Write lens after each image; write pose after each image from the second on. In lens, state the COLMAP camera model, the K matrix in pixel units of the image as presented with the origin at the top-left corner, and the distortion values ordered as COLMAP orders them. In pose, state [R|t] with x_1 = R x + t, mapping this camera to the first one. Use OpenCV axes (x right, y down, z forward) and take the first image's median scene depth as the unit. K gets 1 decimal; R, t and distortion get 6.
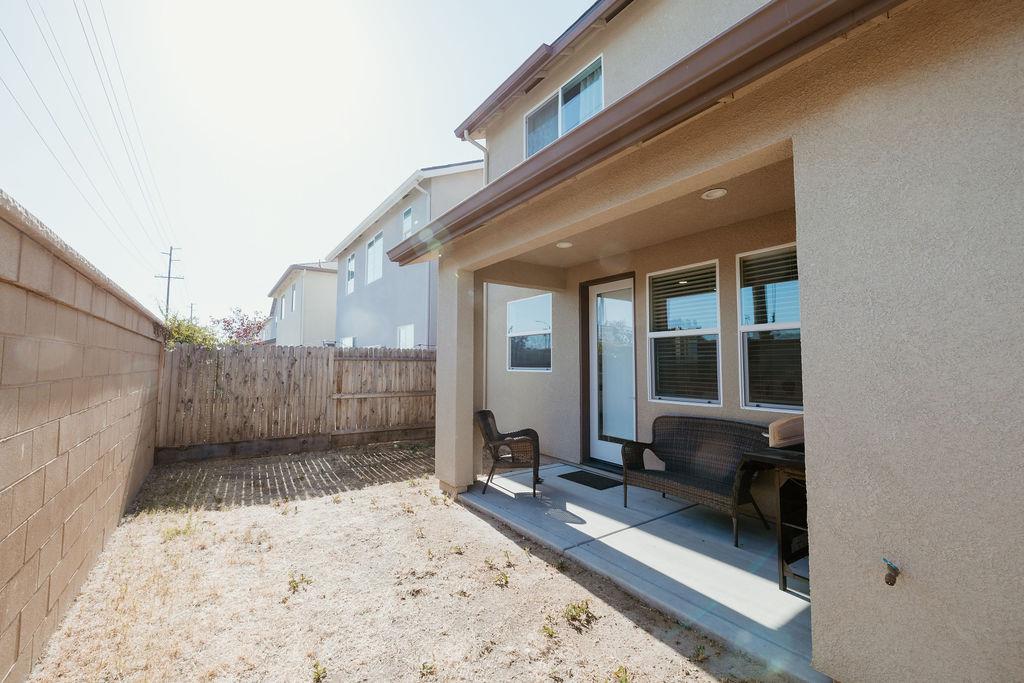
lens RADIAL K [[436.4, 0, 513.4], [0, 436.4, 350.6], [0, 0, 1]] dist [0.107878, -0.000083]
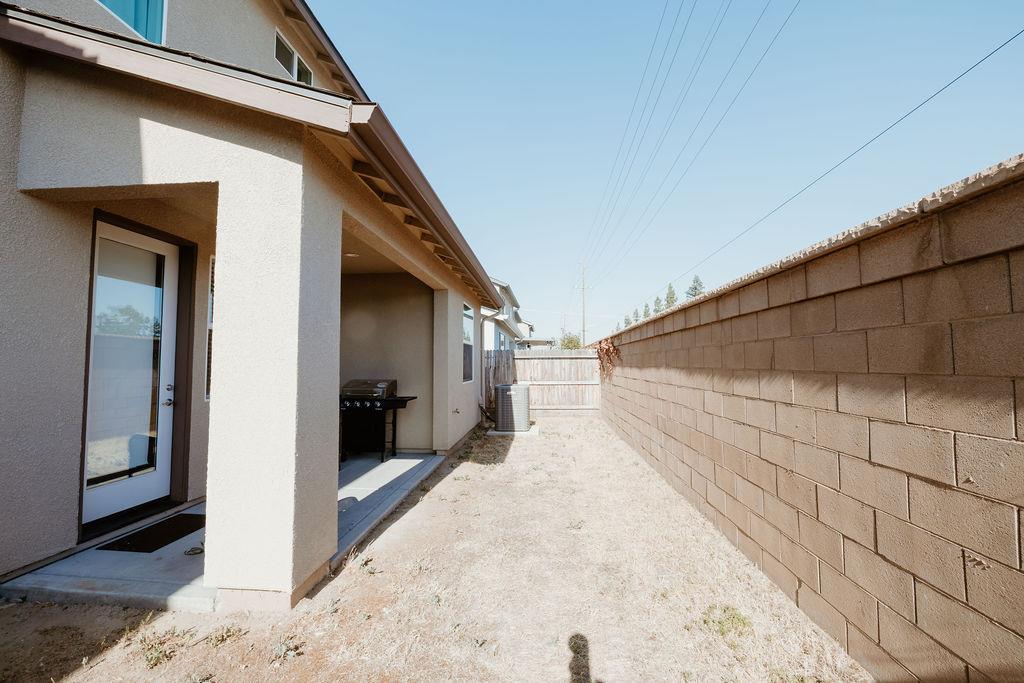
lens RADIAL K [[430.5, 0, 509.9], [0, 430.5, 339.7], [0, 0, 1]] dist [0.000905, -0.000384]
pose [[-0.764246, 0.037088, 0.643857, -0.797855], [-0.017819, 0.996750, -0.078566, 0.056292], [-0.644678, -0.071516, -0.761101, 1.450438]]
